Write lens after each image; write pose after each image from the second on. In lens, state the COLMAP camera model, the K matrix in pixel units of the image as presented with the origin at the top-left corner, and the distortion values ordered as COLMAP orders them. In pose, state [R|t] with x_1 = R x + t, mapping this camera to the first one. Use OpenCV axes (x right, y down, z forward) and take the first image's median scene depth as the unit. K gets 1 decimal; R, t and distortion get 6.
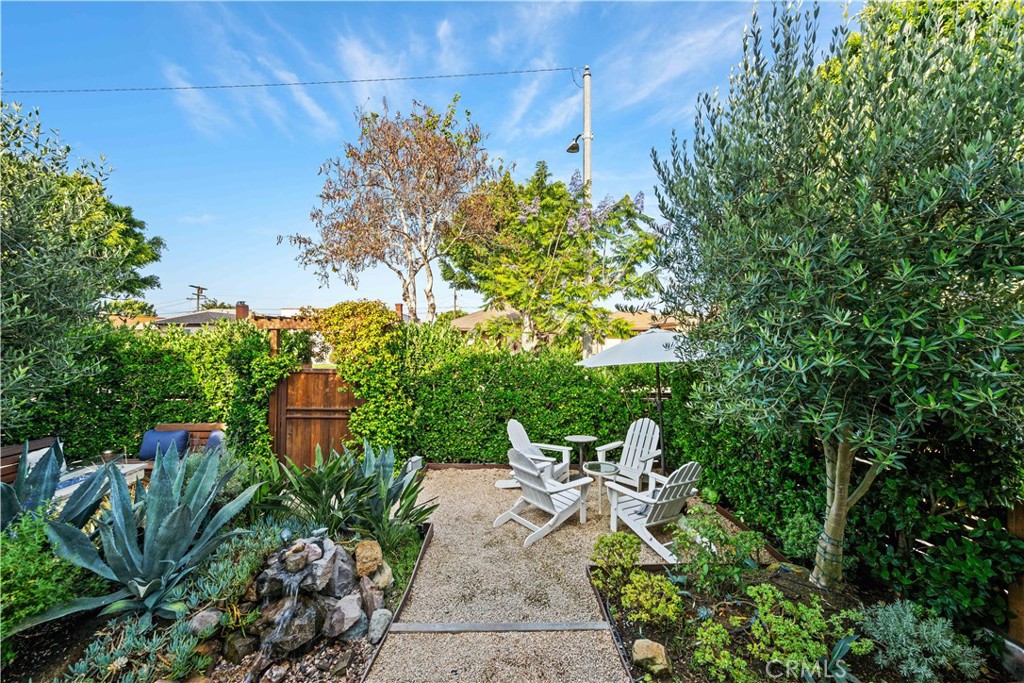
lens RADIAL K [[406.5, 0, 517.6], [0, 406.5, 339.8], [0, 0, 1]] dist [0.001690, 0.000030]
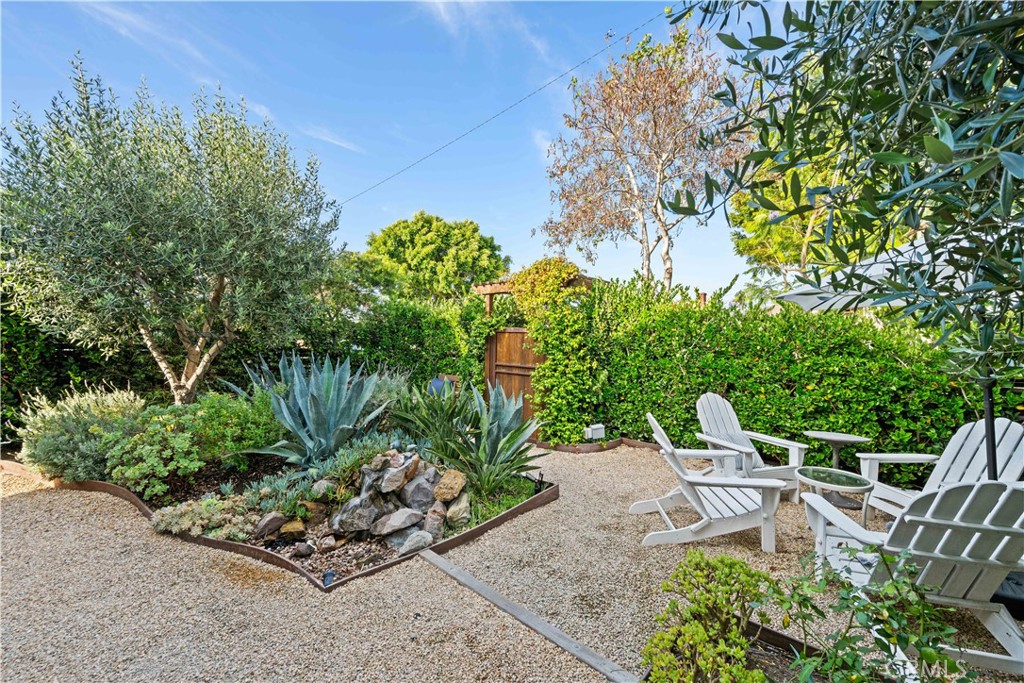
lens RADIAL K [[406.5, 0, 512.6], [0, 406.5, 340.5], [0, 0, 1]] dist [0.001690, 0.000030]
pose [[0.718564, 0.002669, -0.695456, 0.226991], [-0.001873, 0.999996, 0.001902, 0.094230], [0.695459, -0.000064, 0.718566, 0.207669]]
